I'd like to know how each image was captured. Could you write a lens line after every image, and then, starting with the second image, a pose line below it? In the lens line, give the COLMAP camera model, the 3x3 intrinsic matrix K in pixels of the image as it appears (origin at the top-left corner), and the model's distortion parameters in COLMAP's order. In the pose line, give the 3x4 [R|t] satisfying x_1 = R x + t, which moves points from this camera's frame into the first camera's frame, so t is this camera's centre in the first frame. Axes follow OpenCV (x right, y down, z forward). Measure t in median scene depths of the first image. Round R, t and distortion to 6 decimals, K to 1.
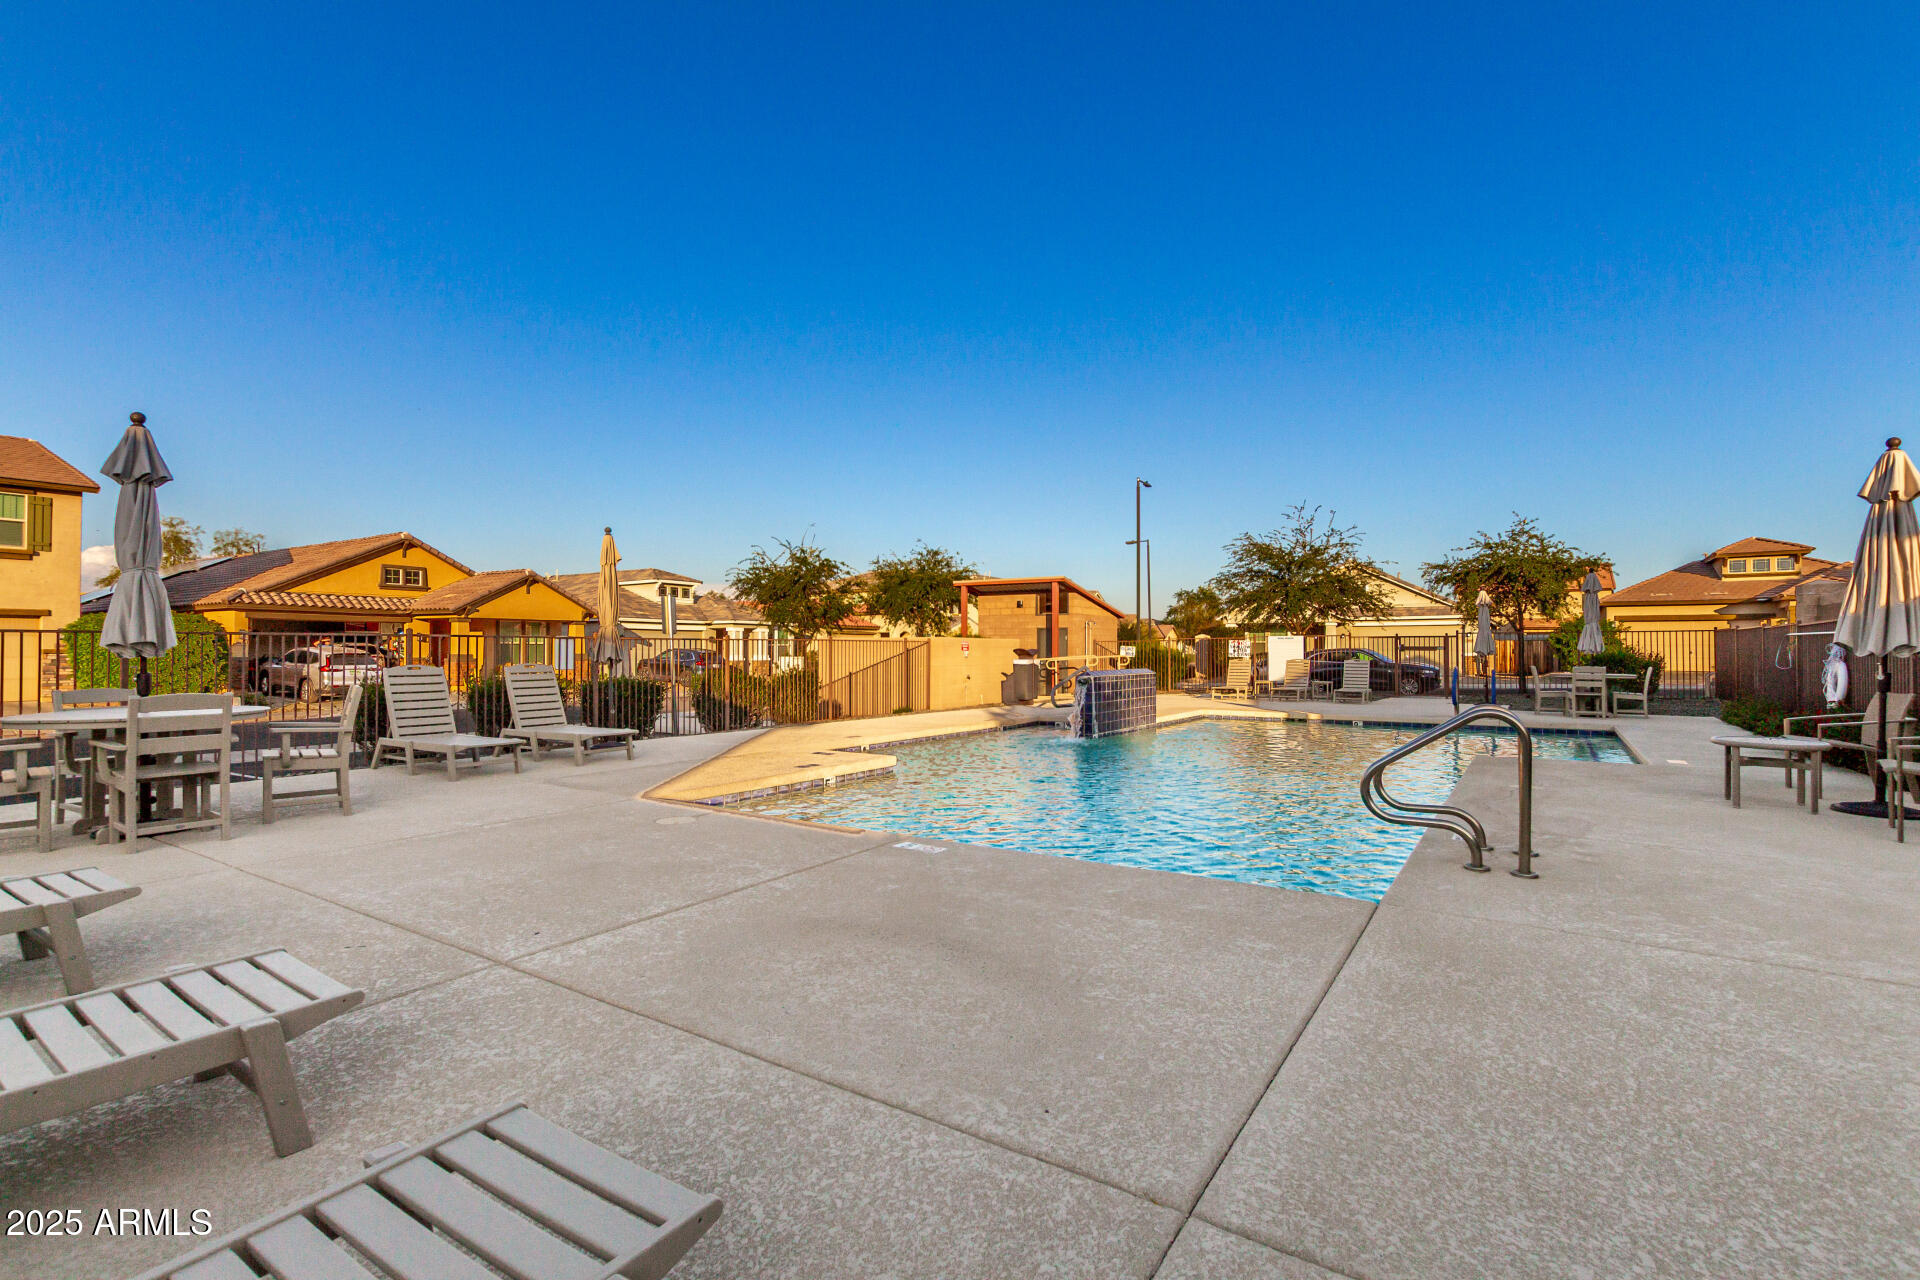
lens RADIAL K [[913.3, 0, 951.1], [0, 913.3, 647.1], [0, 0, 1]] dist [0.012447, -0.001993]
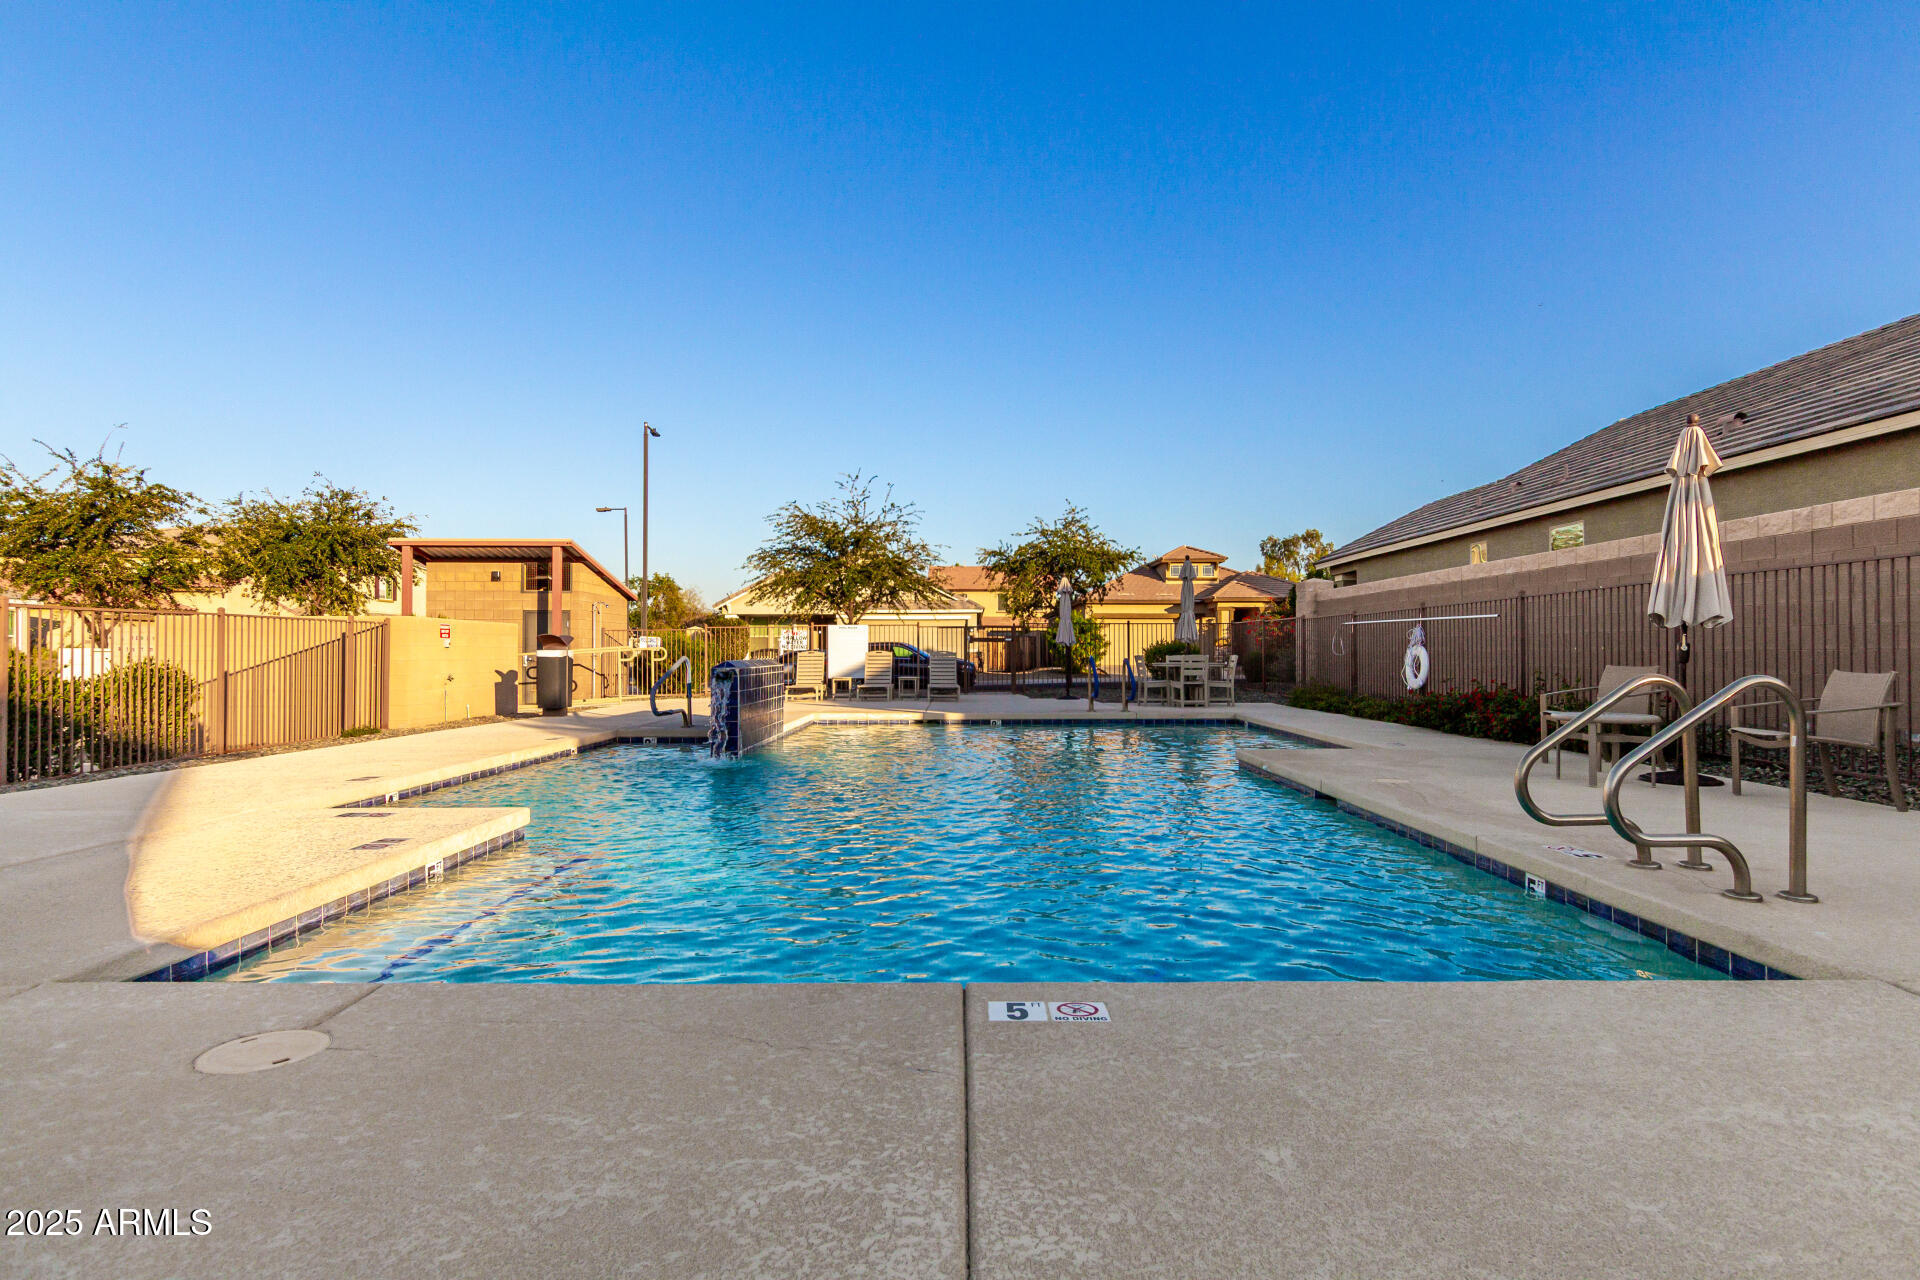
lens RADIAL K [[1027.8, 0, 959.5], [0, 1027.8, 647.4], [0, 0, 1]] dist [0.008189, 0.000100]
pose [[0.824023, 0.002068, 0.566553, -0.084062], [-0.000769, 0.999997, -0.002531, 0.010220], [-0.566556, 0.001650, 0.824021, 0.144621]]
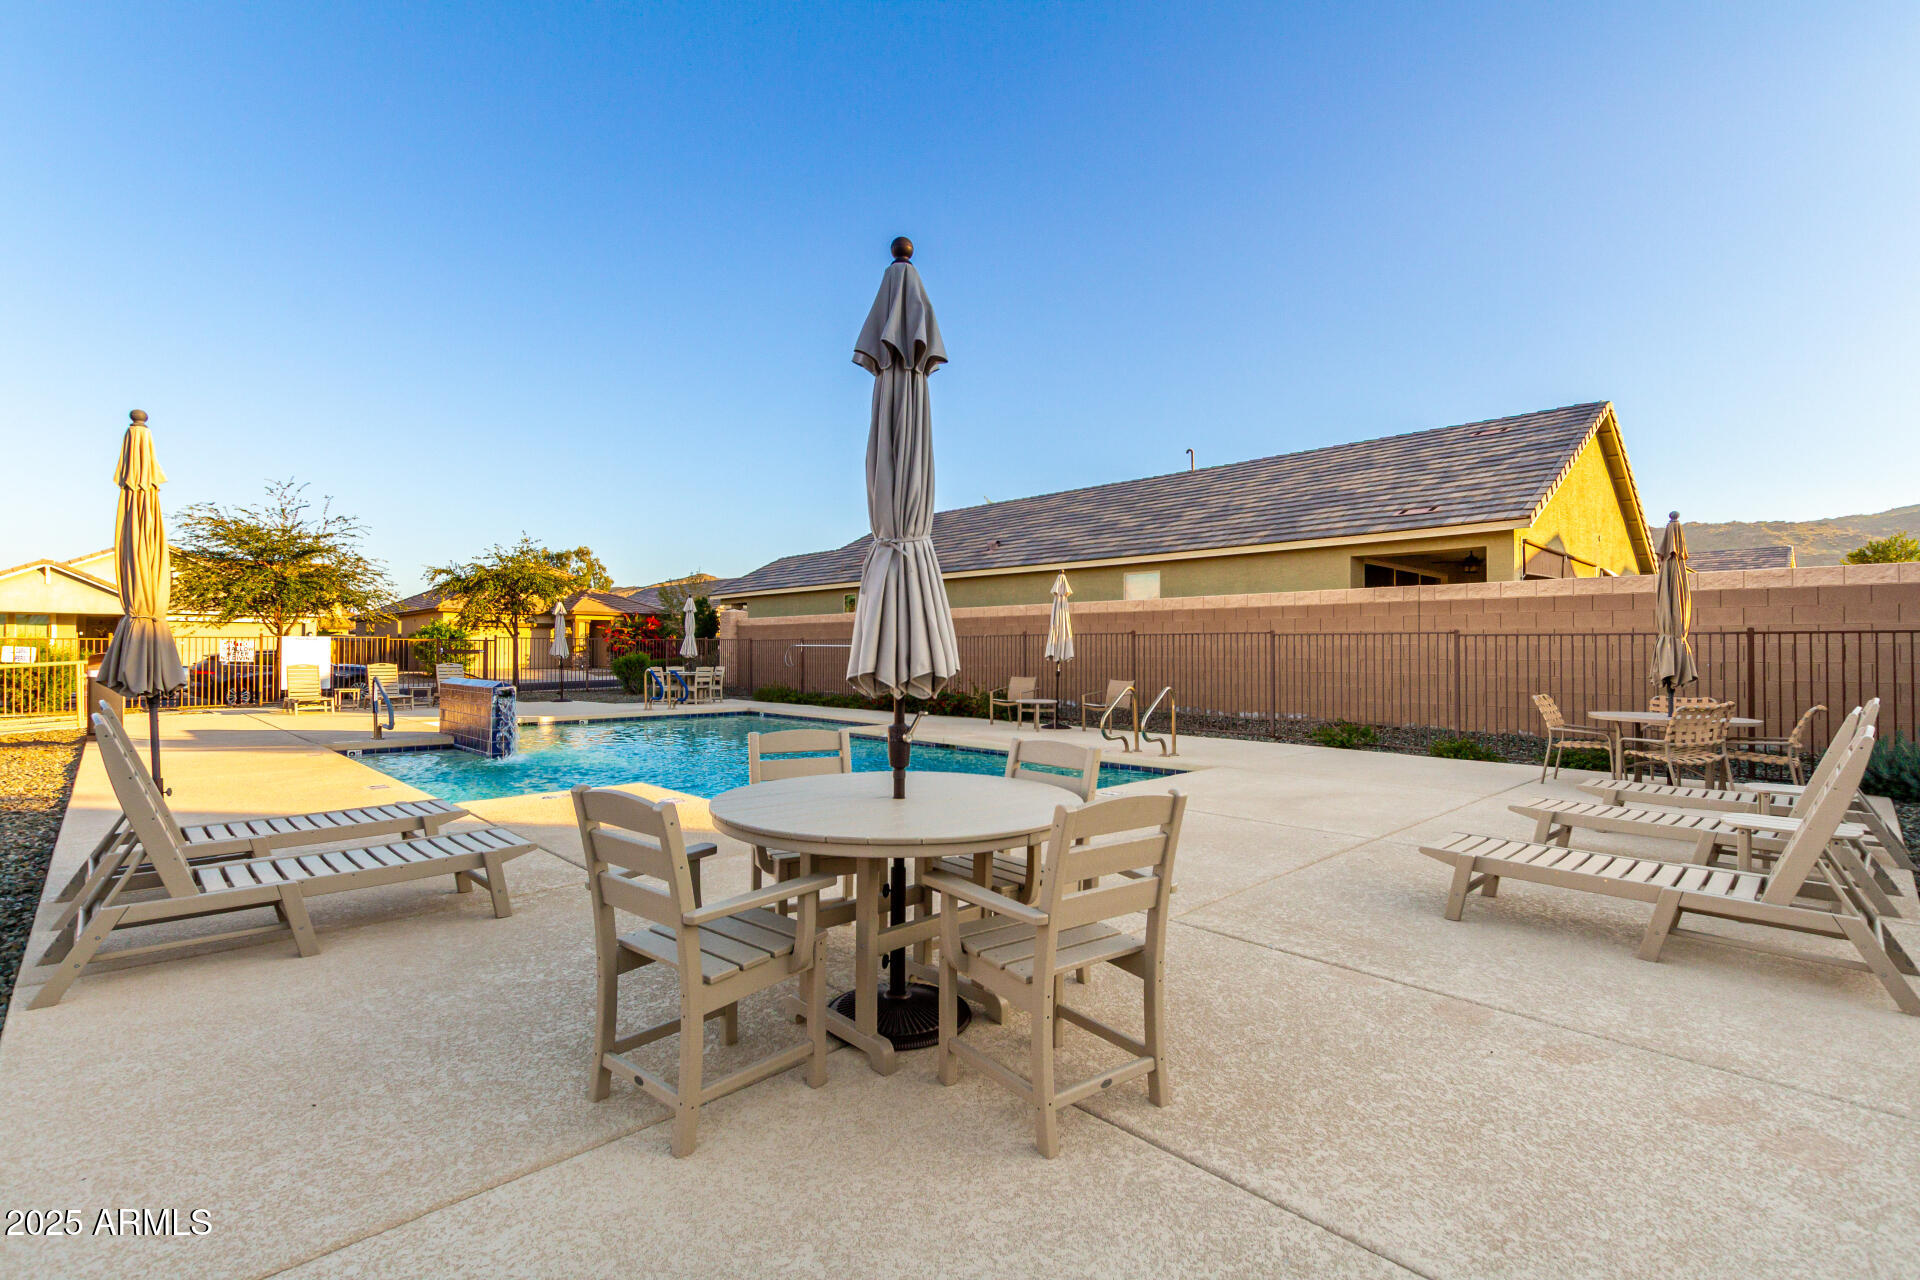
lens RADIAL K [[913.3, 0, 971.9], [0, 913.3, 654.3], [0, 0, 1]] dist [0.012447, -0.001993]
pose [[0.167753, -0.003296, 0.985824, -0.352368], [-0.006581, 0.999968, 0.004463, -0.003218], [-0.985807, -0.007236, 0.167726, 0.226542]]
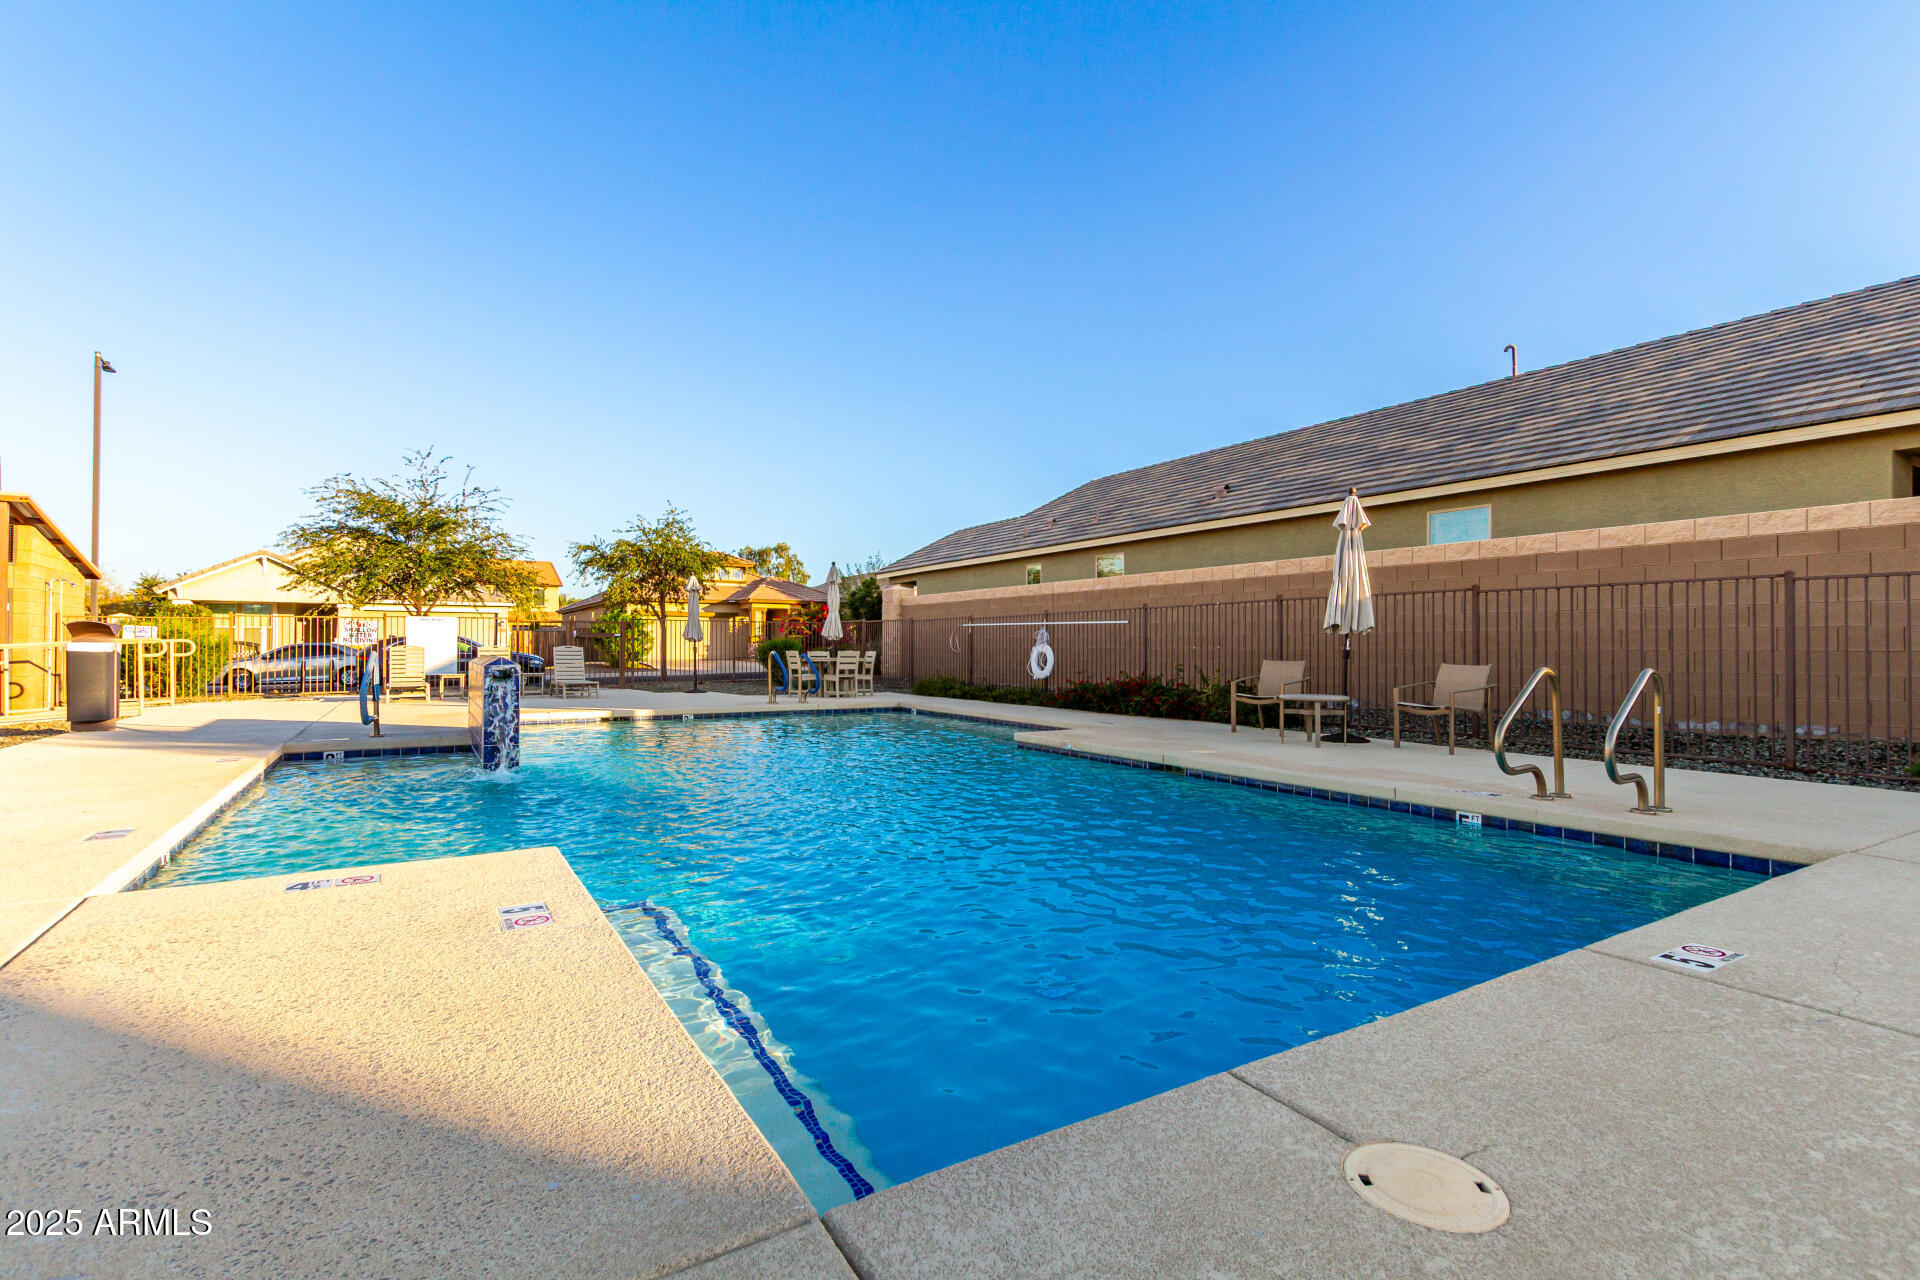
lens RADIAL K [[913.3, 0, 953.9], [0, 913.3, 639.8], [0, 0, 1]] dist [0.012447, -0.001993]
pose [[0.394030, 0.010192, 0.919041, -0.159391], [-0.006186, 0.999945, -0.008438, 0.010315], [-0.919077, -0.002360, 0.394071, 0.272148]]
